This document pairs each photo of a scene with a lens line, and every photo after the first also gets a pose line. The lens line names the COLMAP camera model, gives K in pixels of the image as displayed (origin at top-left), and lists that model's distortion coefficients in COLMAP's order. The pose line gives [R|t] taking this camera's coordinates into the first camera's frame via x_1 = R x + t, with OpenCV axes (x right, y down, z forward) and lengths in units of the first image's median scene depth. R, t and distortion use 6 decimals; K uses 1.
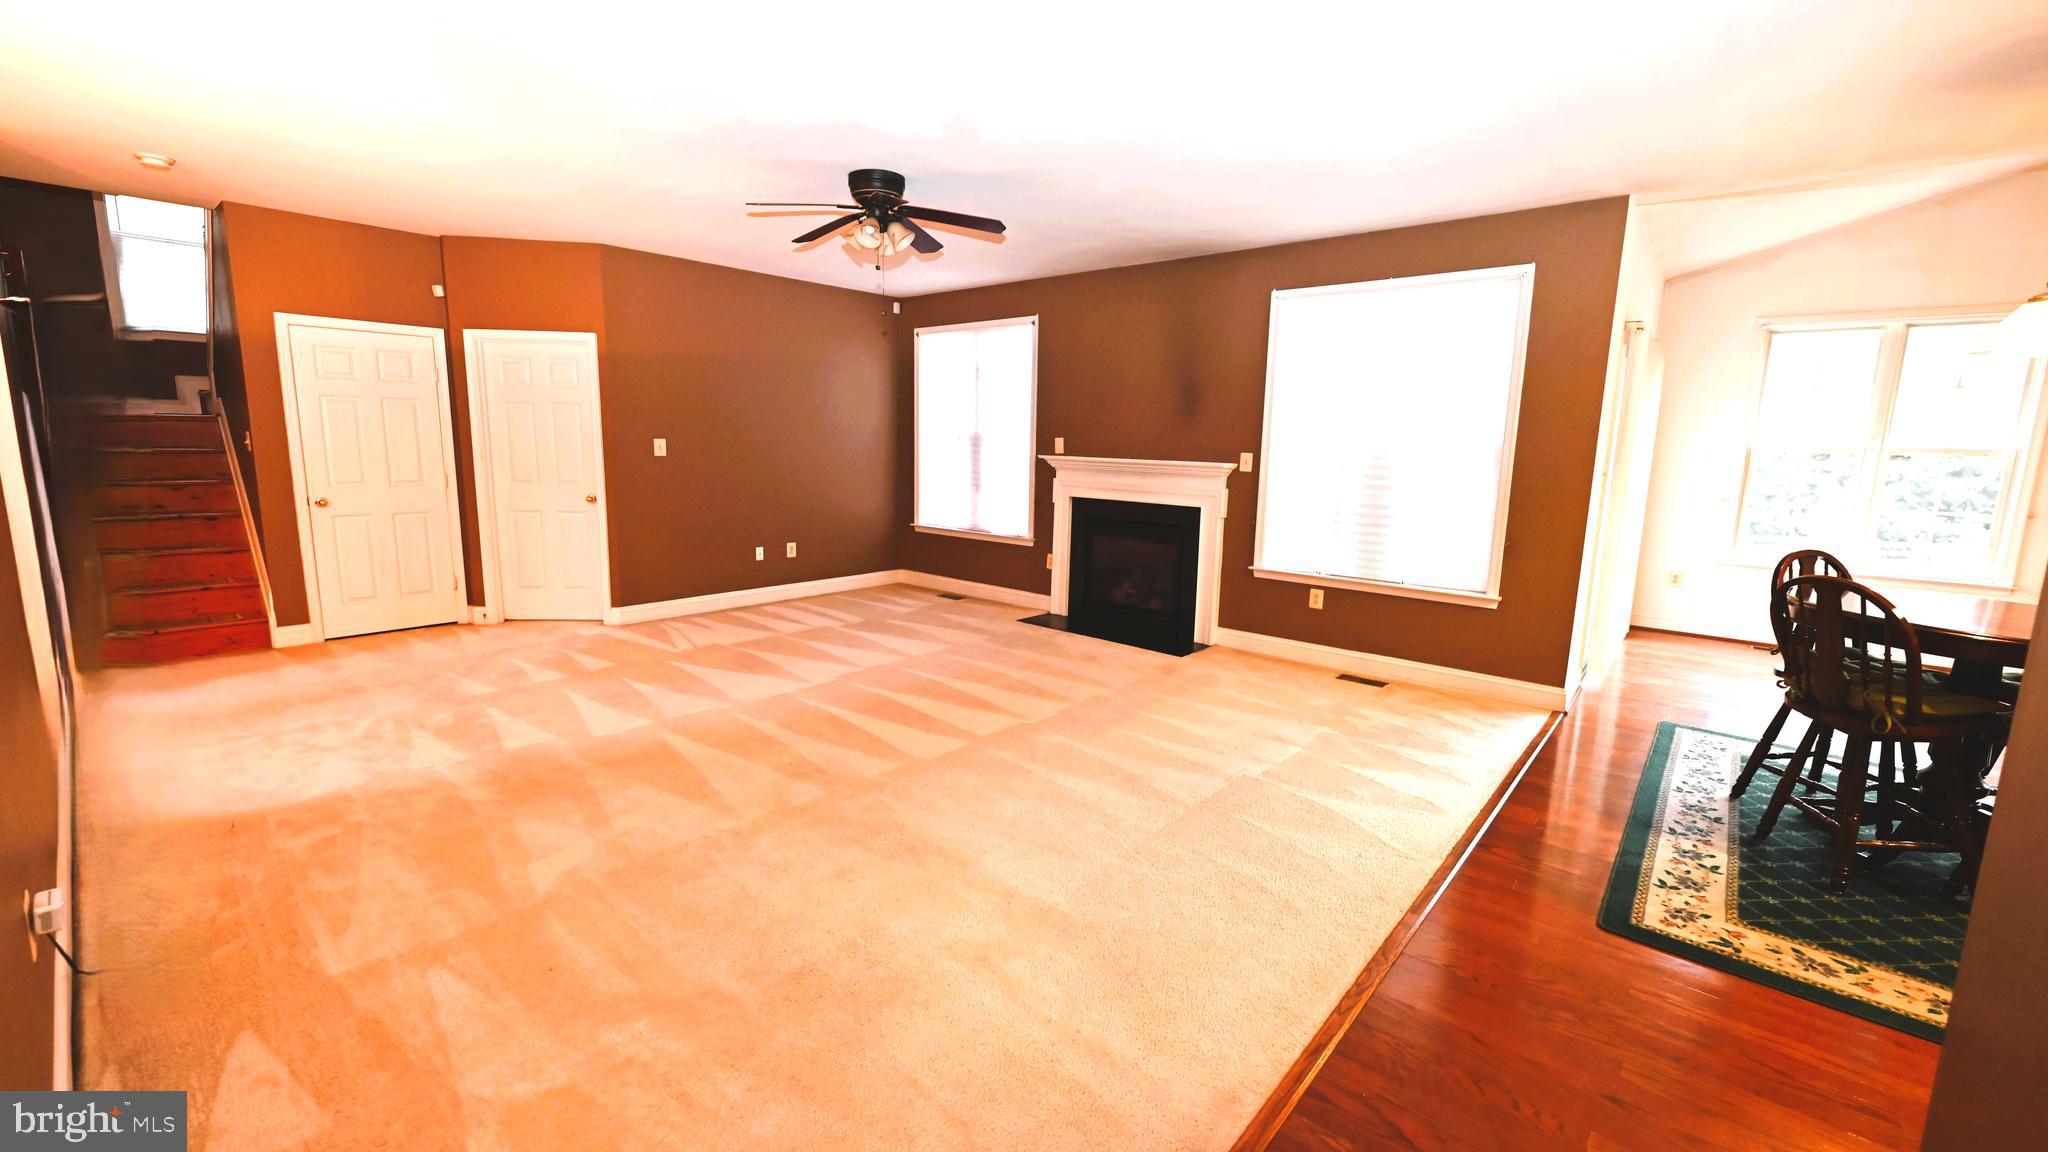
lens RADIAL K [[819.4, 0, 1023.0], [0, 819.4, 576.8], [0, 0, 1]] dist [0.000965, 0.000290]
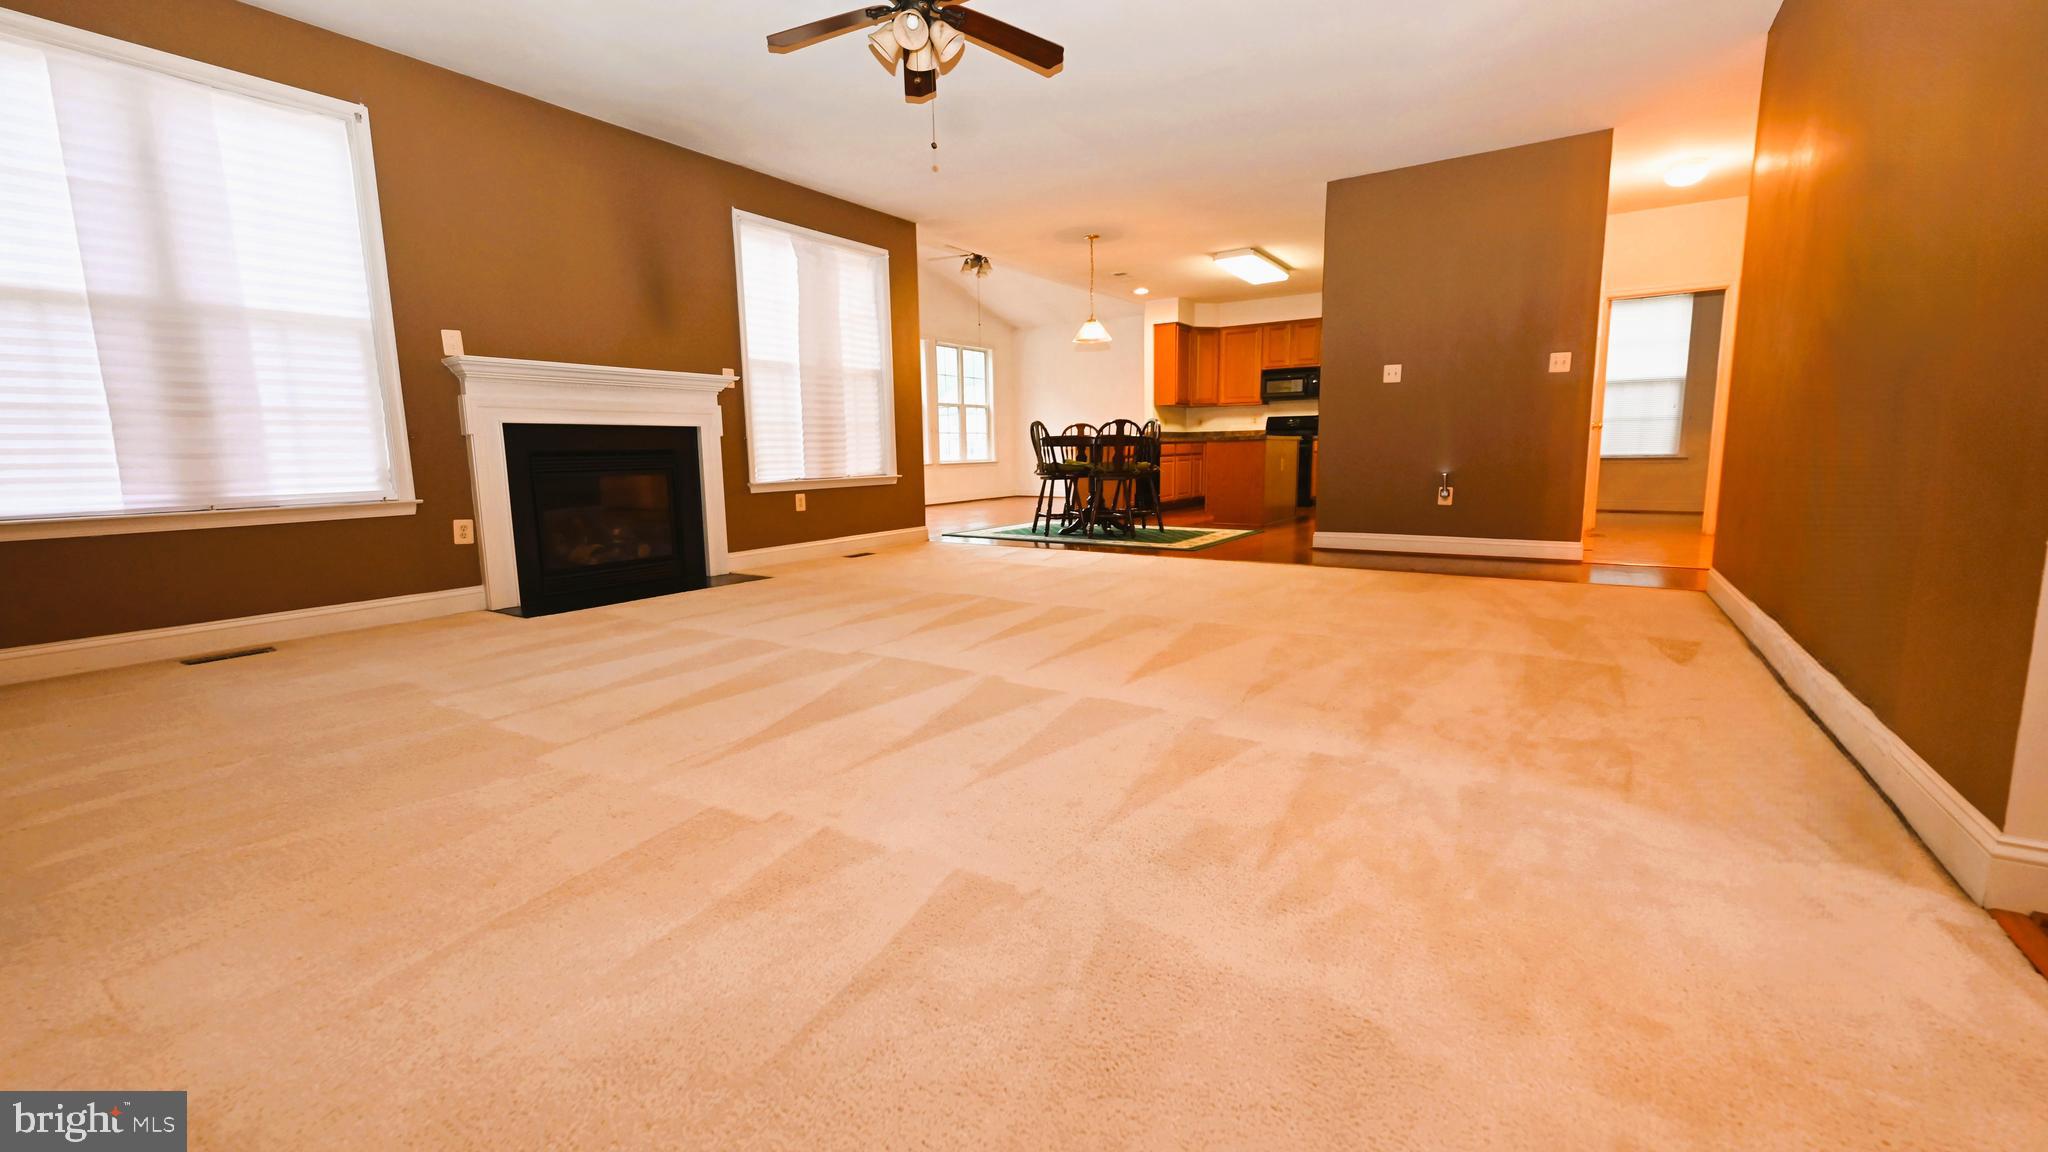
lens RADIAL K [[819.4, 0, 1024.0], [0, 819.4, 574.9], [0, 0, 1]] dist [0.000965, 0.000290]
pose [[-0.137998, -0.180275, 0.973888, -0.763772], [0.163514, 0.965656, 0.201920, -0.051558], [-0.976842, 0.187109, -0.103781, 0.795572]]
